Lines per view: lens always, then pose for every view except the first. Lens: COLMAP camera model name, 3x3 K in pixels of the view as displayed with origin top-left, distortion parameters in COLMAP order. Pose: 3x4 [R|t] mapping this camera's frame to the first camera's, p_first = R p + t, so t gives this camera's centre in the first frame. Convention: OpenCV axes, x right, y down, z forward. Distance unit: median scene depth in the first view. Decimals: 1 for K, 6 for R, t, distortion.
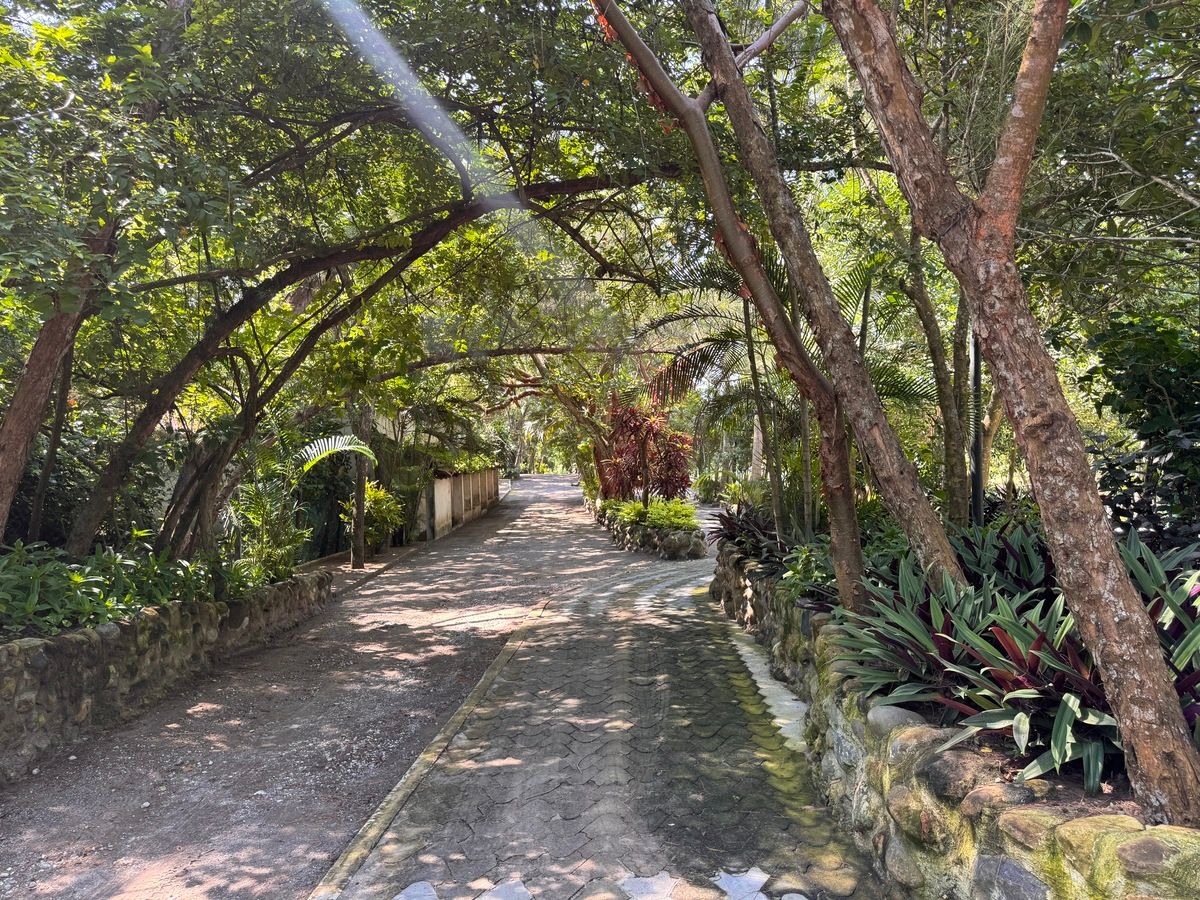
lens RADIAL K [[880.8, 0, 616.4], [0, 880.8, 452.6], [0, 0, 1]] dist [0.046395, -0.060499]
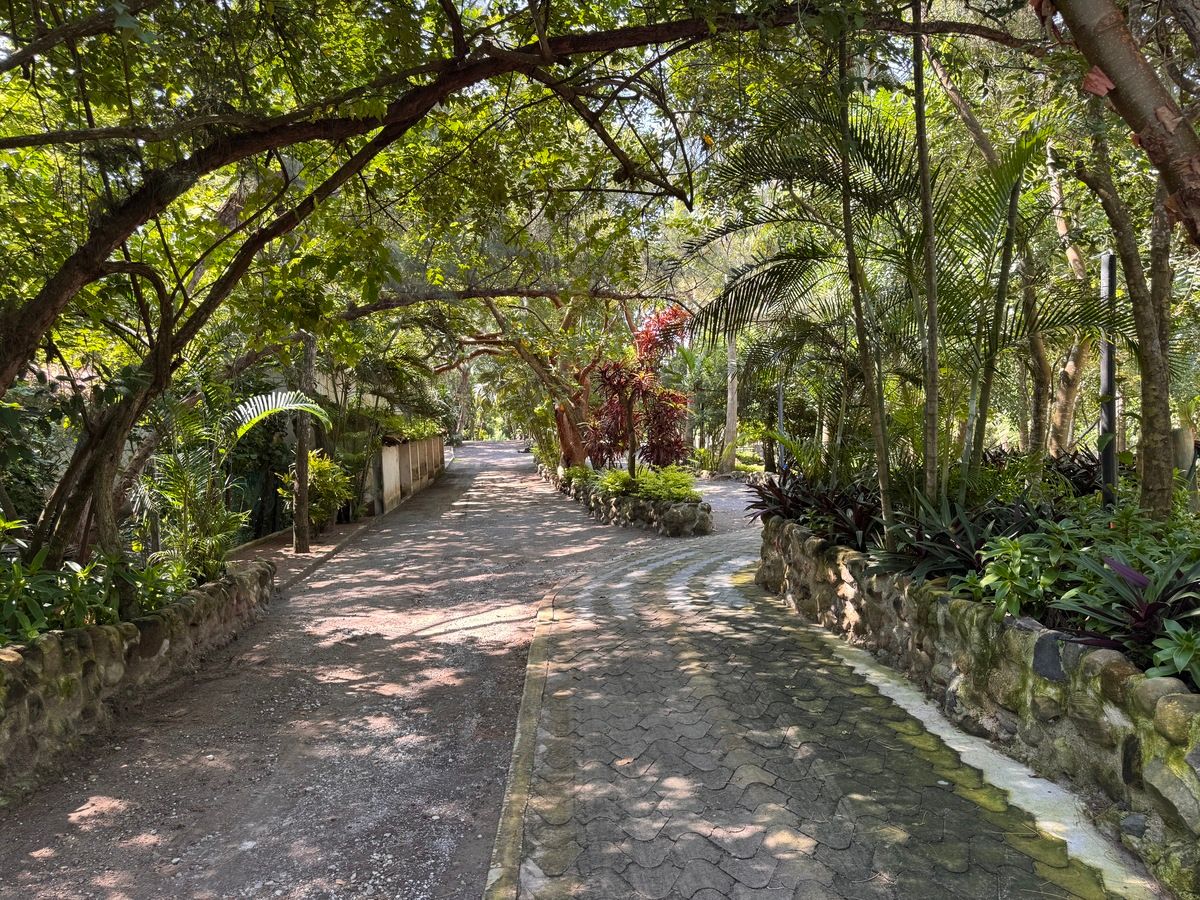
lens RADIAL K [[860.0, 0, 600.1], [0, 860.0, 461.3], [0, 0, 1]] dist [0.003863, -0.005779]
pose [[0.997604, -0.012481, 0.068047, -0.079559], [0.009148, 0.998753, 0.049078, 0.007227], [-0.068574, -0.048338, 0.996474, 0.205501]]
